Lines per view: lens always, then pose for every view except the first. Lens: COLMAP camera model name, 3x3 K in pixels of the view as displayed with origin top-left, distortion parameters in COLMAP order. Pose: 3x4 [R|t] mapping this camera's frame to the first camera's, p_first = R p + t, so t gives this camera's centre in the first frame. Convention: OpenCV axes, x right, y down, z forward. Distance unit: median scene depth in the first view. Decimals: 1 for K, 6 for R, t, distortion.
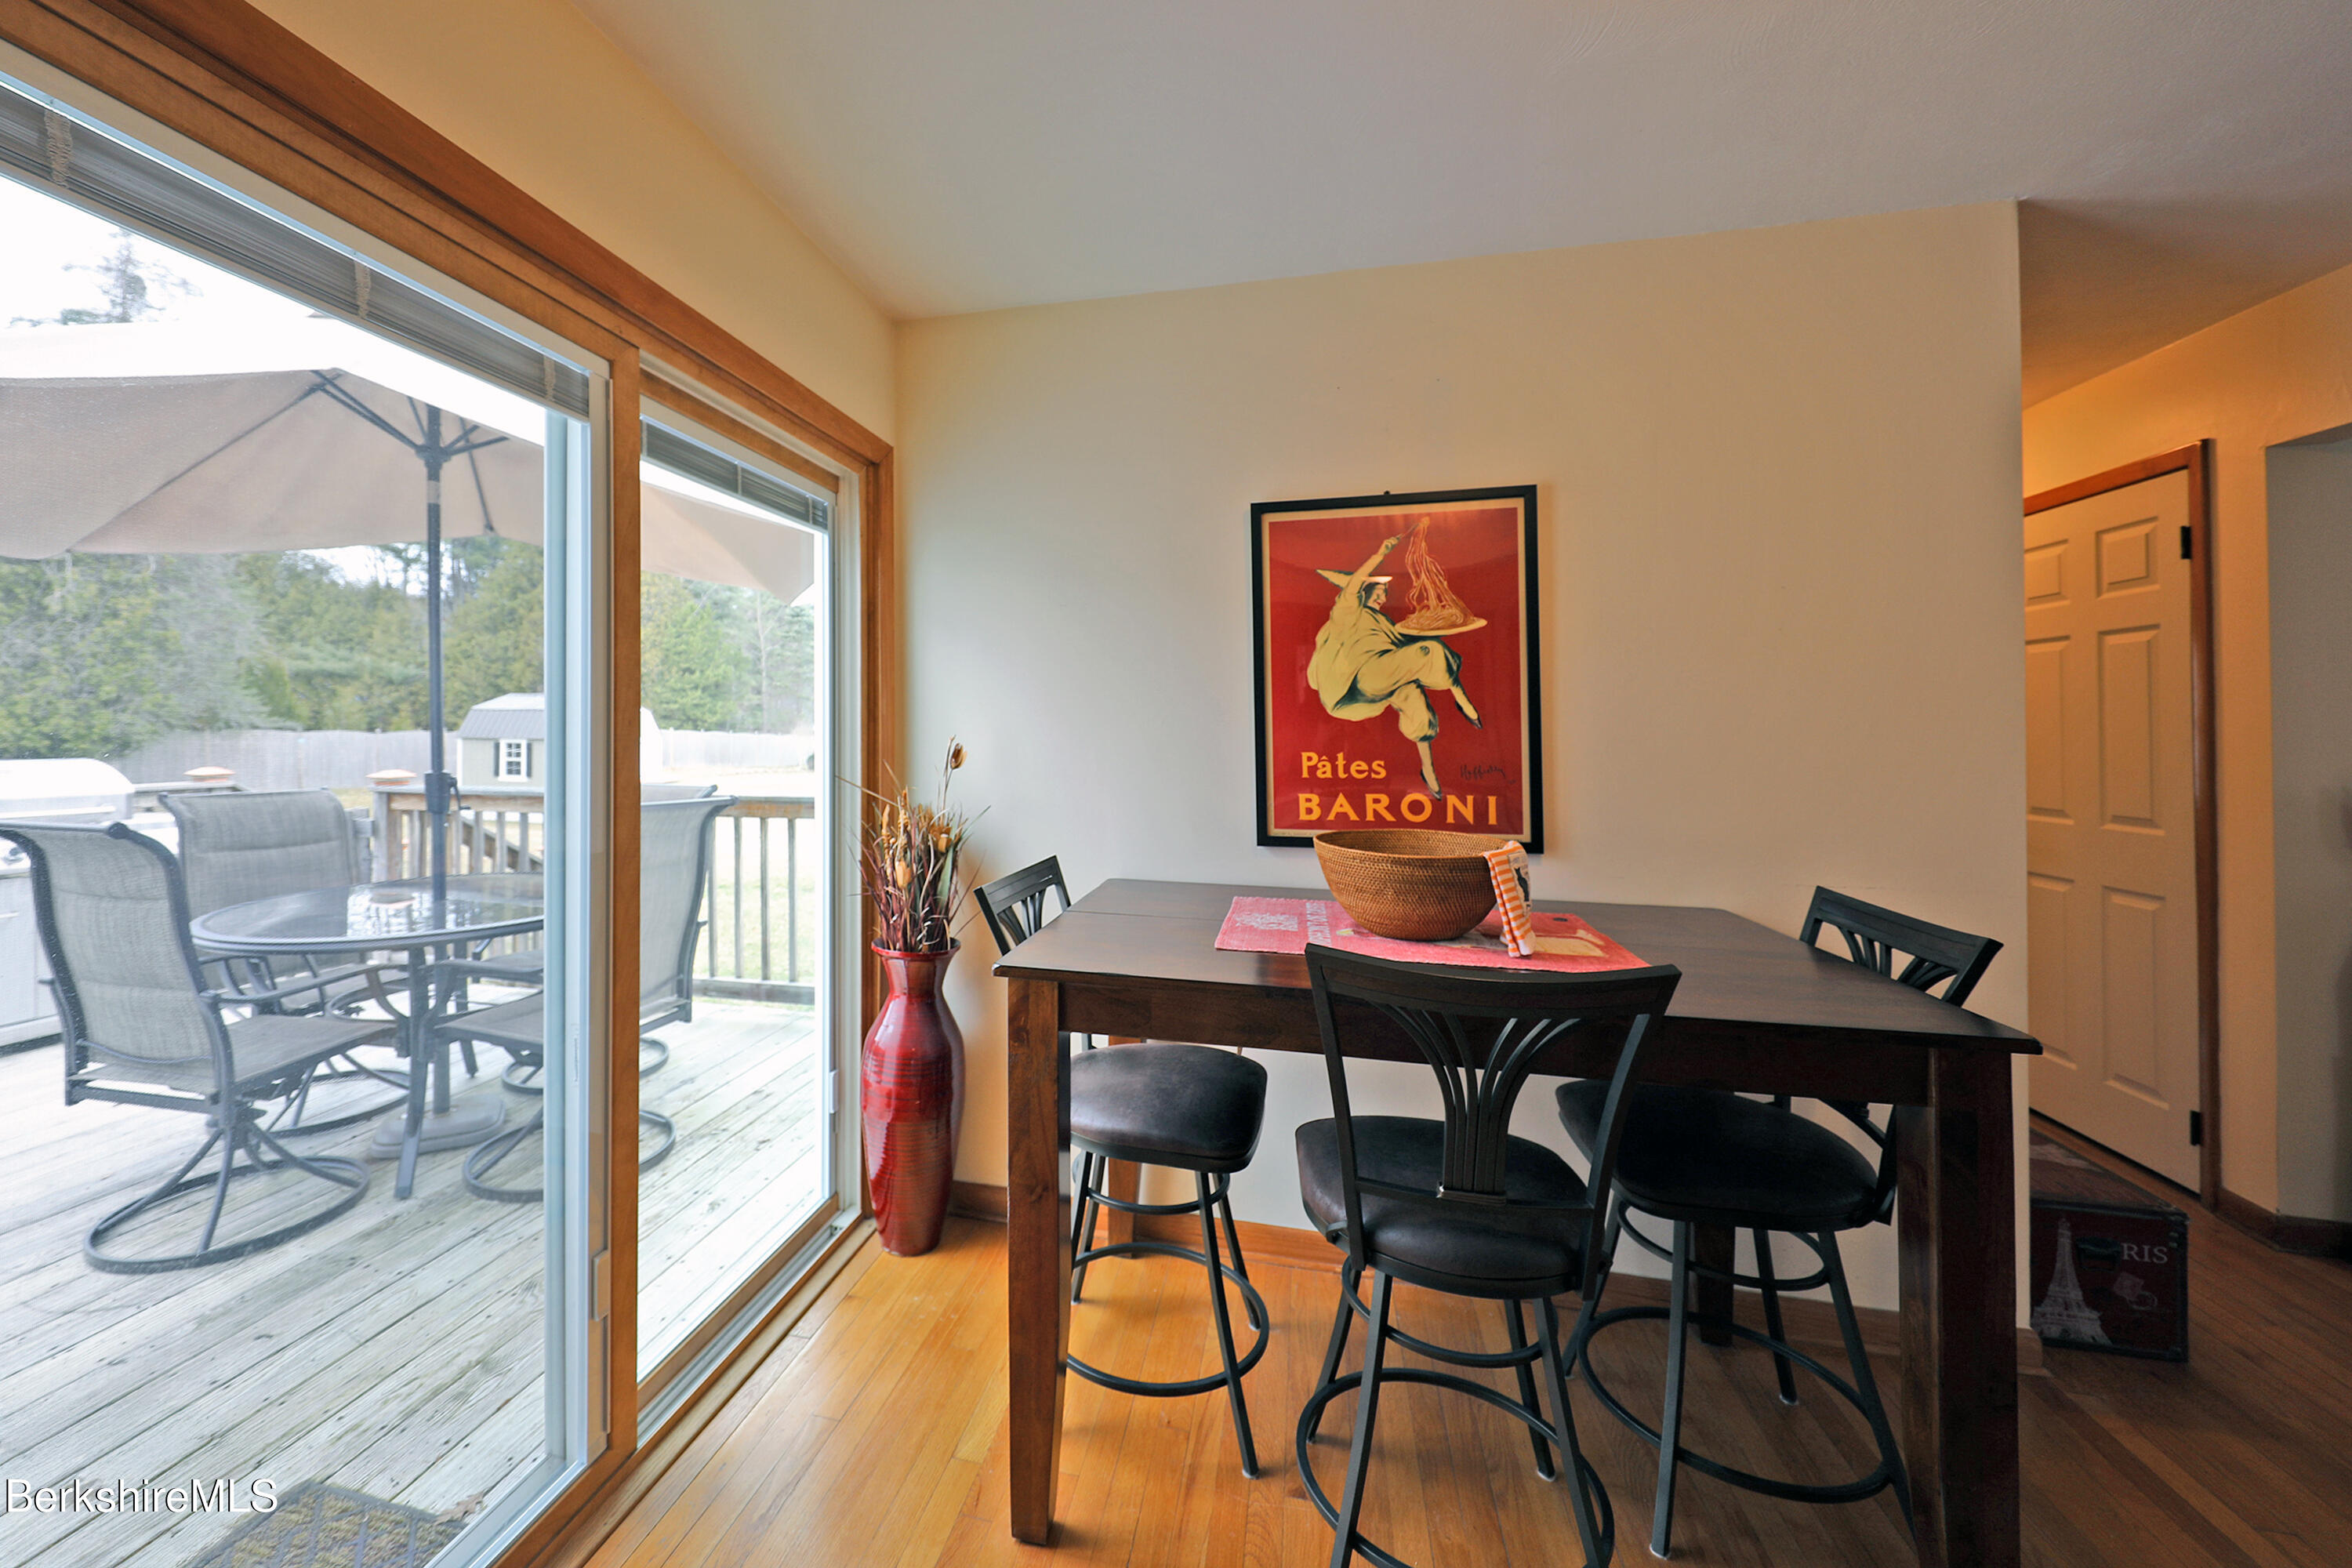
lens RADIAL K [[896.0, 0, 1069.7], [0, 896.0, 723.2], [0, 0, 1]] dist [-0.000323, -0.002312]
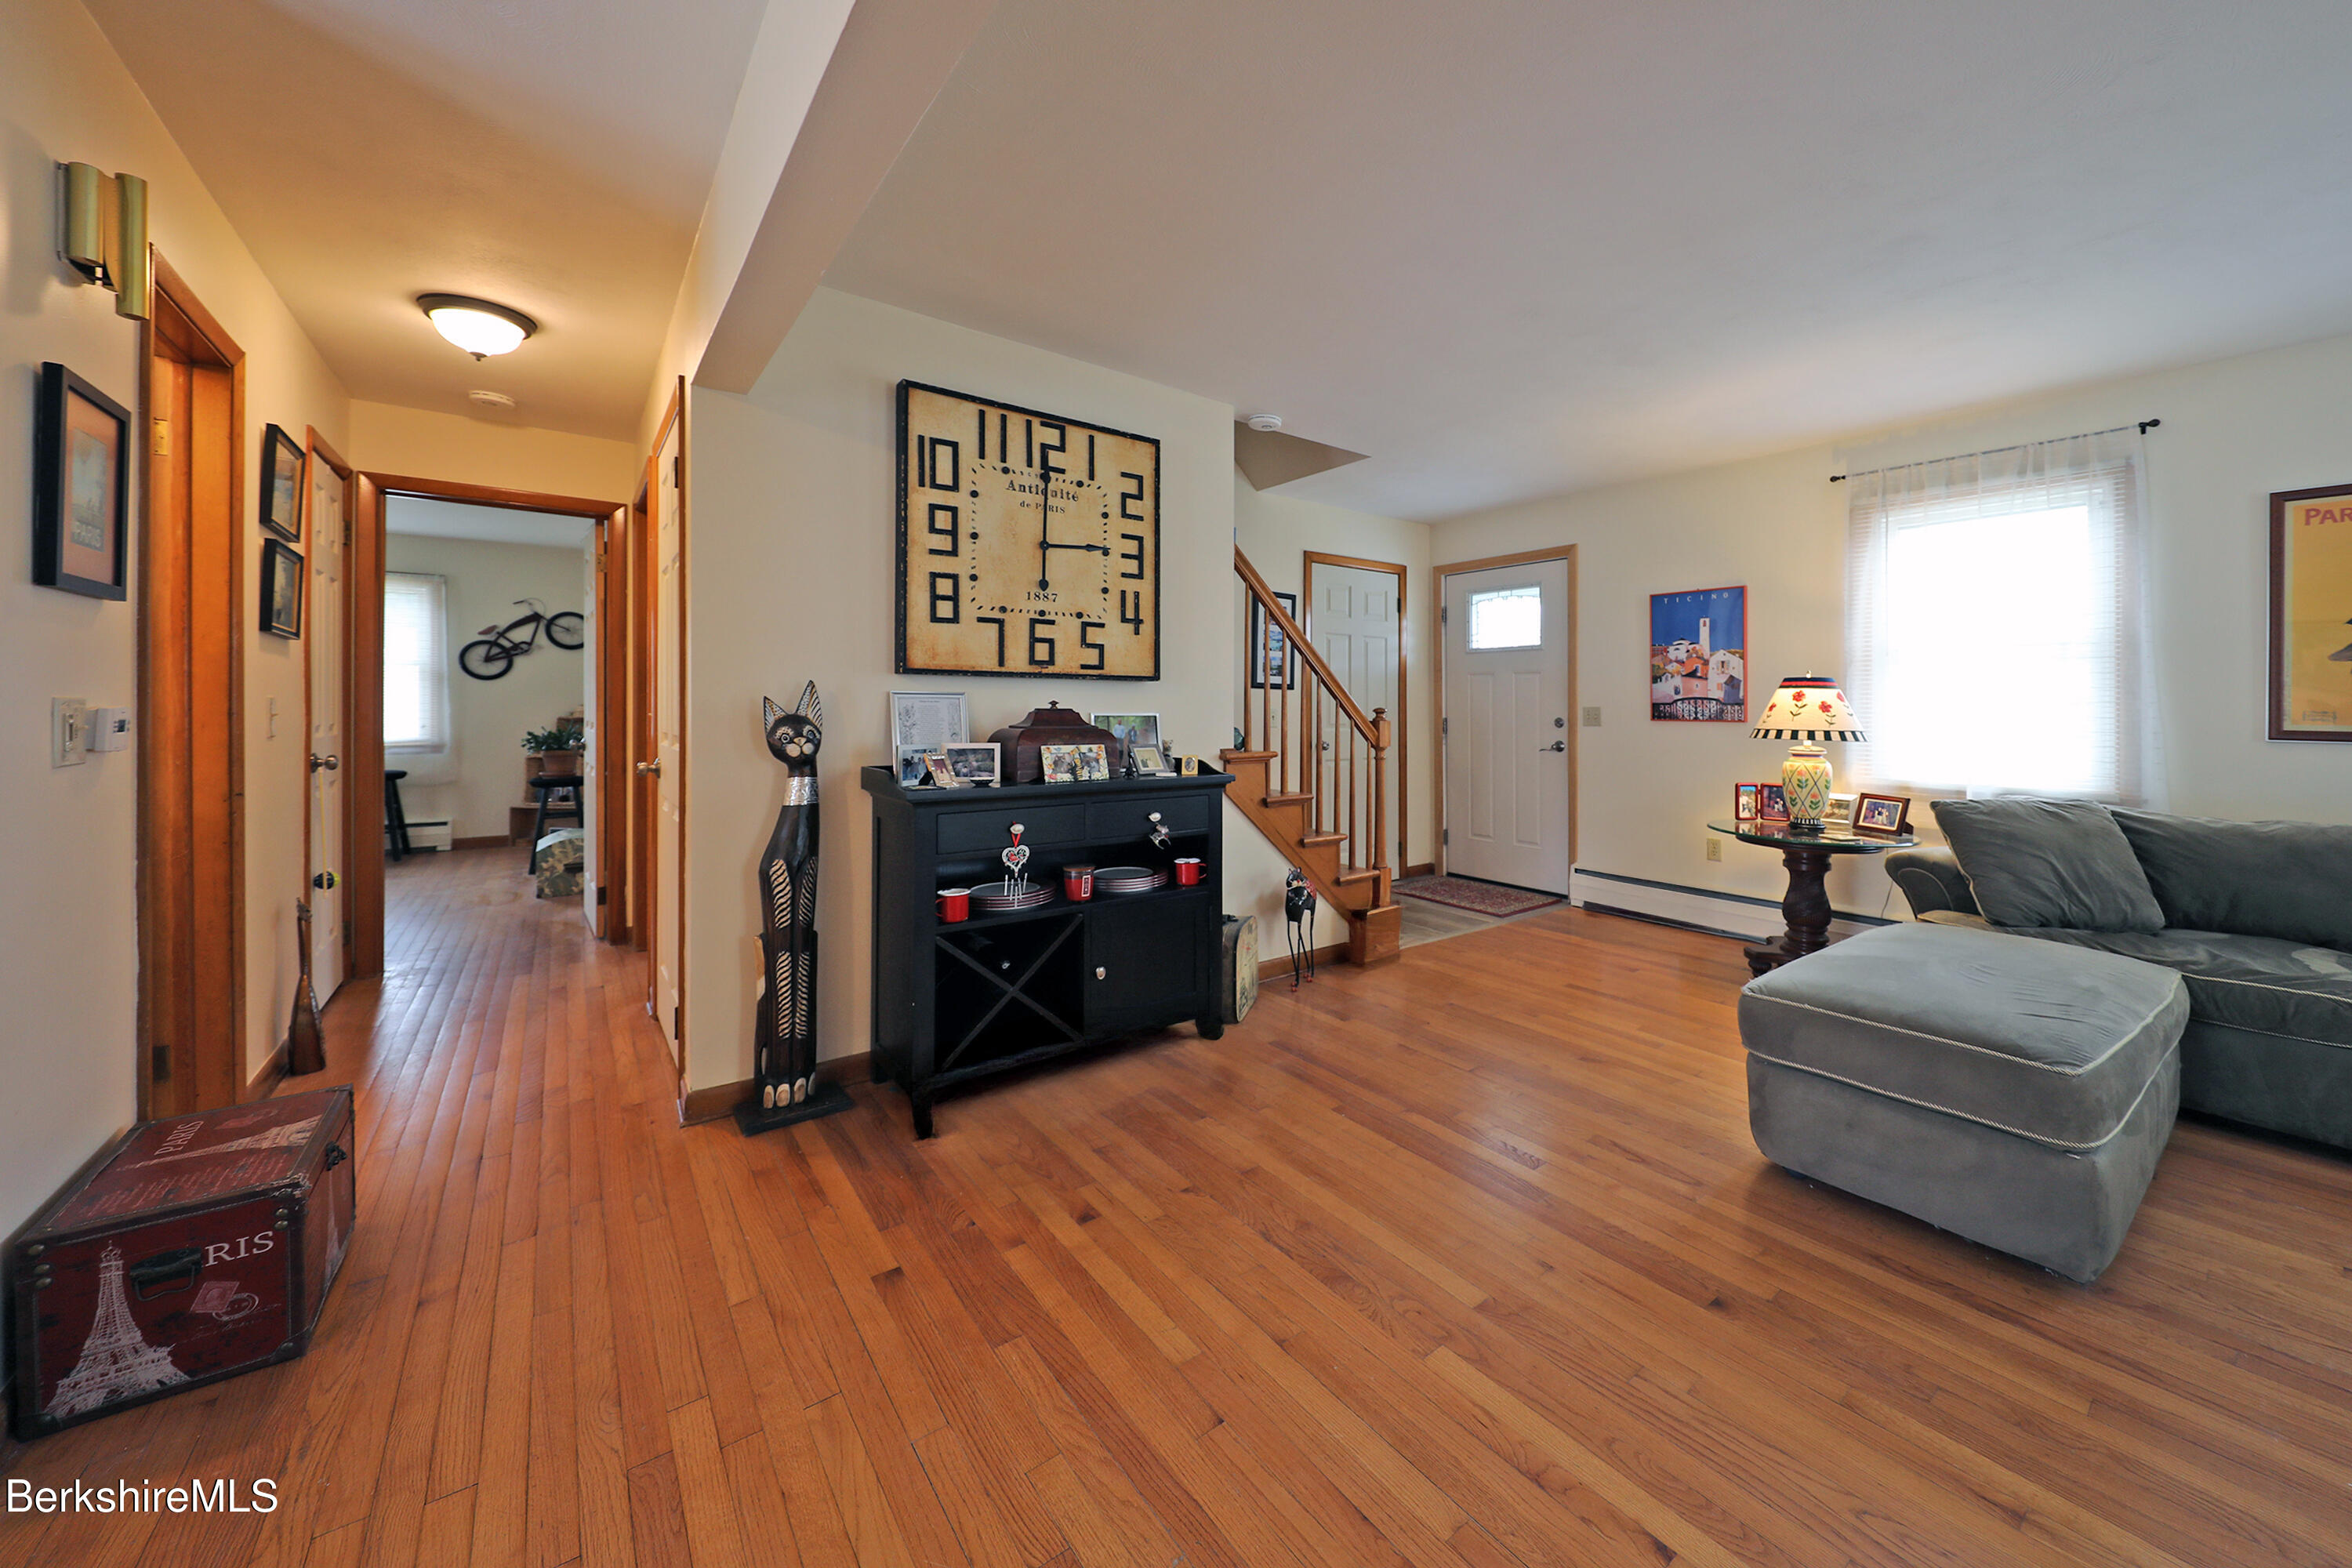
lens RADIAL K [[858.5, 0, 1264.6], [0, 858.5, 714.4], [0, 0, 1]] dist [0.003134, -0.003436]
pose [[0.597859, -0.010938, 0.801527, 1.016181], [-0.008359, 0.999767, 0.019878, 0.070488], [-0.801558, -0.018584, 0.597628, -0.195127]]
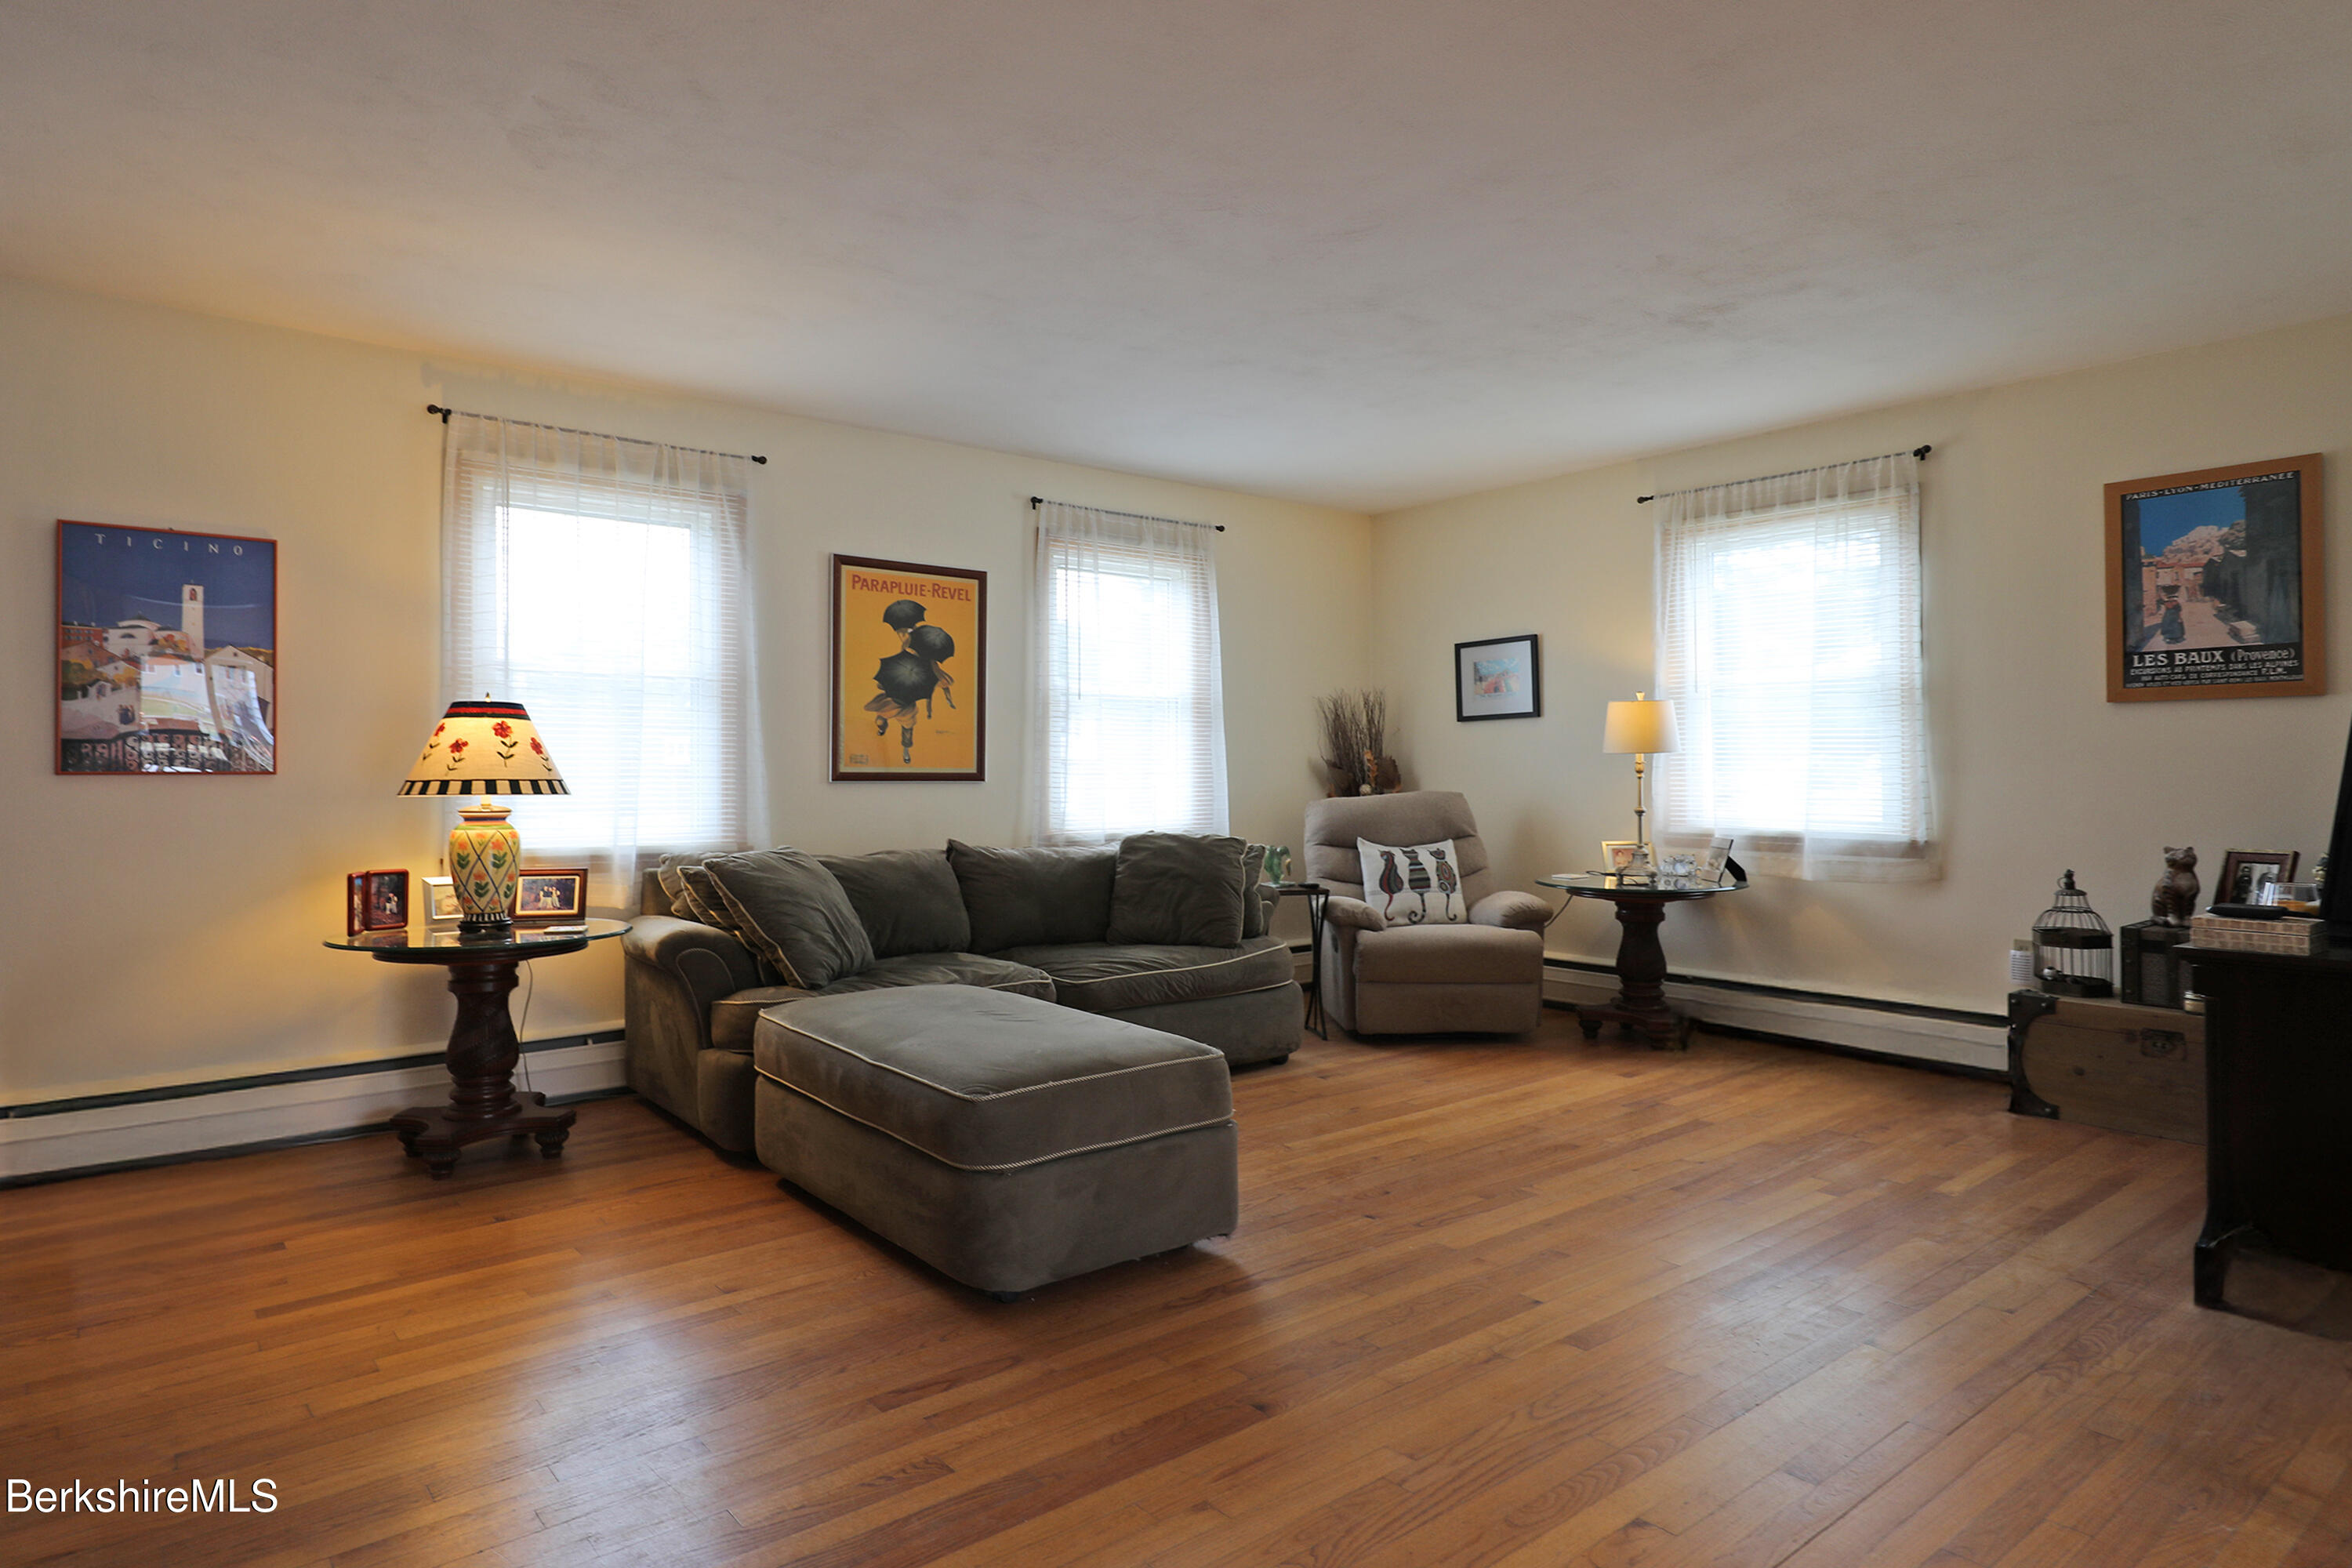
lens RADIAL K [[1226.0, 0, 1117.6], [0, 1226.0, 764.1], [0, 0, 1]] dist [0.008450, -0.001453]
pose [[-0.797265, 0.004564, 0.603612, 1.404428], [-0.005935, 0.999864, -0.015400, 0.128494], [-0.603600, -0.015860, -0.797129, 0.812054]]
